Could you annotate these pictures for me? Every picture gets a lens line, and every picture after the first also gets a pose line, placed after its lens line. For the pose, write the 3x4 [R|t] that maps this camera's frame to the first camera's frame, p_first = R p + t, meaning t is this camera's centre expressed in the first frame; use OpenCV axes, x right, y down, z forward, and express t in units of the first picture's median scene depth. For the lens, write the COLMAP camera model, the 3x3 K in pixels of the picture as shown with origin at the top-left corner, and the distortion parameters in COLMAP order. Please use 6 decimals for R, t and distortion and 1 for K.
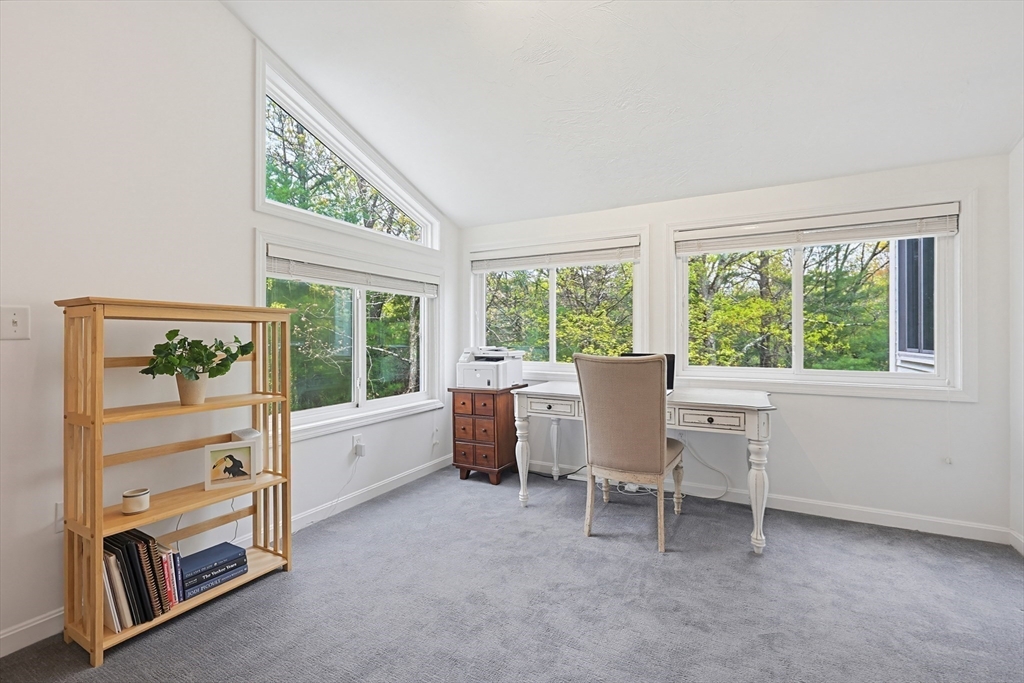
lens RADIAL K [[437.5, 0, 524.6], [0, 437.5, 337.8], [0, 0, 1]] dist [-0.001114, 0.000184]
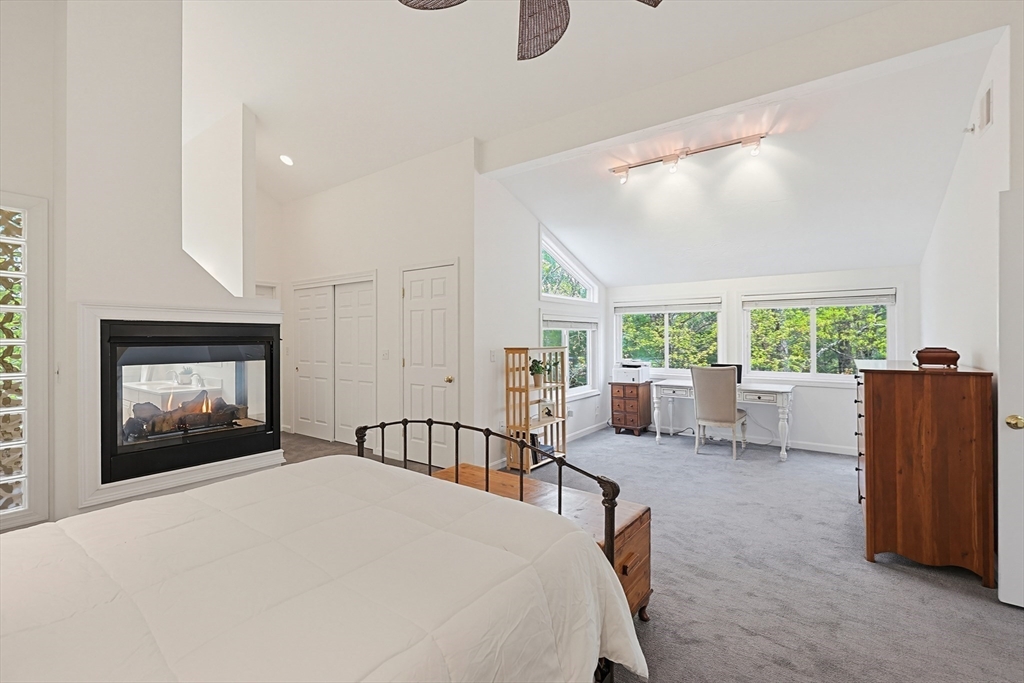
lens RADIAL K [[437.5, 0, 524.6], [0, 437.5, 337.8], [0, 0, 1]] dist [-0.001114, 0.000184]
pose [[0.988799, -0.006463, -0.149115, -0.286939], [0.006030, 0.999976, -0.003353, -0.075343], [0.149133, 0.002417, 0.988814, -0.960768]]
